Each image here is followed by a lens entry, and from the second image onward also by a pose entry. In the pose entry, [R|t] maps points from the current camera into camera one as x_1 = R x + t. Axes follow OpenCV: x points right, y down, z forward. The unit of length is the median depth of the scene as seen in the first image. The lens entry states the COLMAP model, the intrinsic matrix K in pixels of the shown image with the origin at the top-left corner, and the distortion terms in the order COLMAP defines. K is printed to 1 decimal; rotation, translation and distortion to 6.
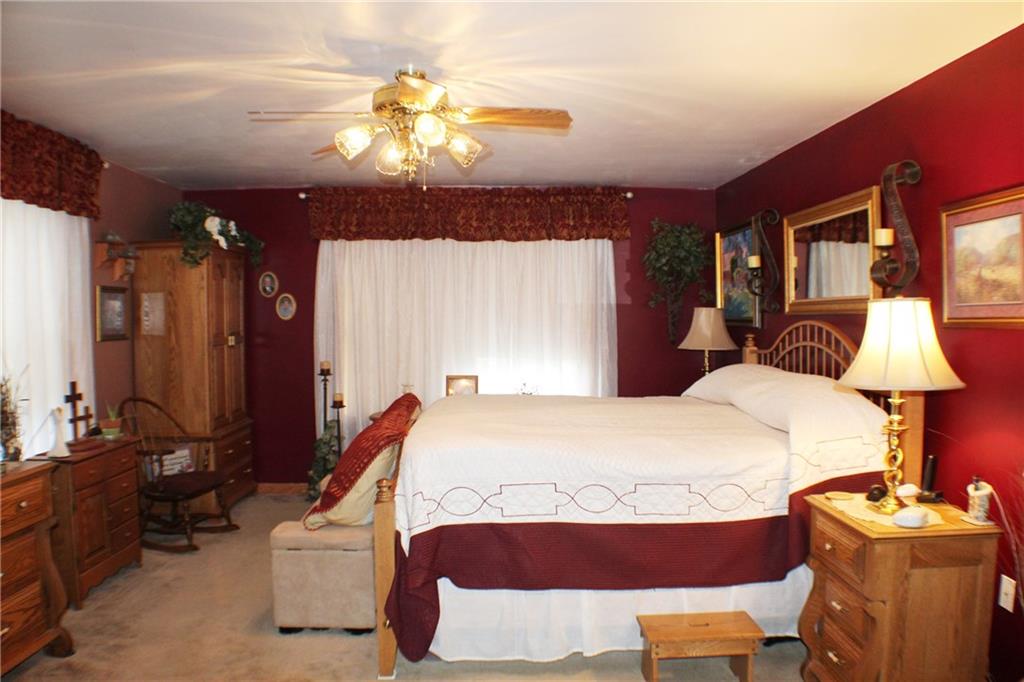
lens RADIAL K [[787.3, 0, 519.8], [0, 787.3, 338.9], [0, 0, 1]] dist [-0.218412, 0.092597]
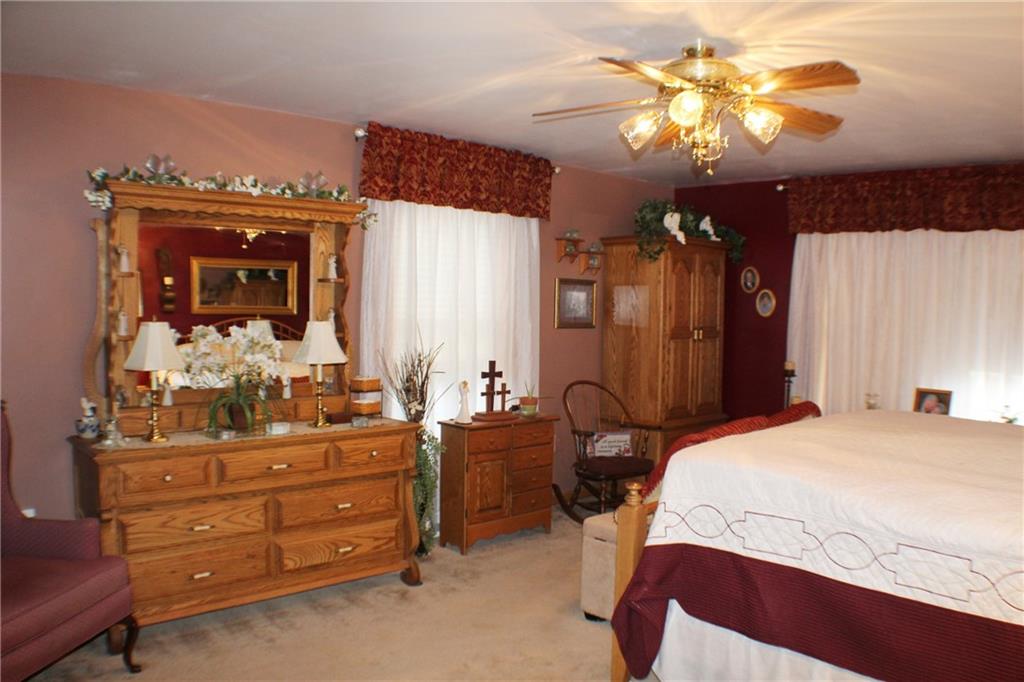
lens RADIAL K [[787.3, 0, 519.8], [0, 787.3, 338.9], [0, 0, 1]] dist [-0.218412, 0.092597]
pose [[0.674696, 0.050757, -0.736349, 0.241639], [-0.048110, 0.998535, 0.024748, -0.006649], [0.736526, 0.018729, 0.676149, 0.140499]]
